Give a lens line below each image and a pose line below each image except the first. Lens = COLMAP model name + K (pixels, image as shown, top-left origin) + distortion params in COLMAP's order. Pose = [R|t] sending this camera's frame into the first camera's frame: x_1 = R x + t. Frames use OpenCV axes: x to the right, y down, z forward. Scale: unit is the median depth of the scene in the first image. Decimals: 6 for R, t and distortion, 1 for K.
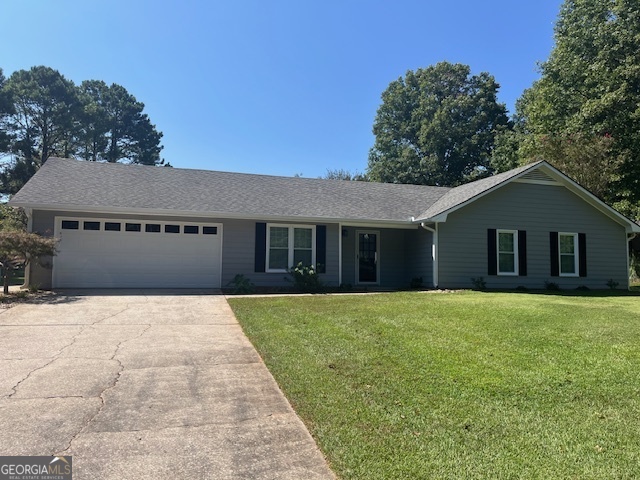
lens RADIAL K [[479.8, 0, 320.0], [0, 479.8, 240.0], [0, 0, 1]] dist [0.064876, -0.083702]
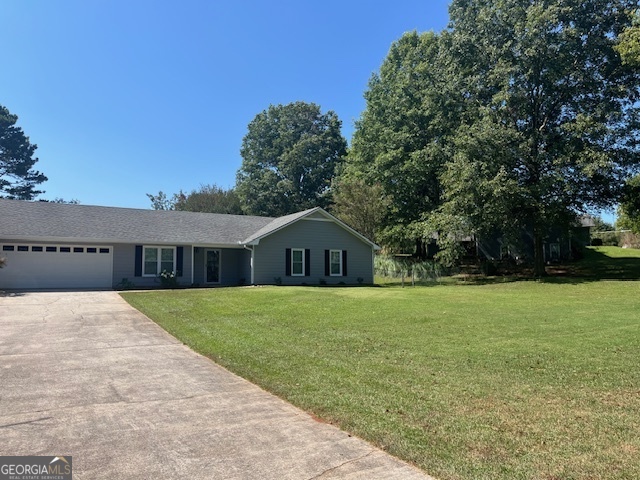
lens RADIAL K [[479.8, 0, 320.0], [0, 479.8, 240.0], [0, 0, 1]] dist [0.064876, -0.083702]
pose [[0.971031, 0.002601, 0.238939, 0.067060], [-0.000863, 0.999972, -0.007379, -0.038218], [-0.238952, 0.006959, 0.971007, -0.614739]]
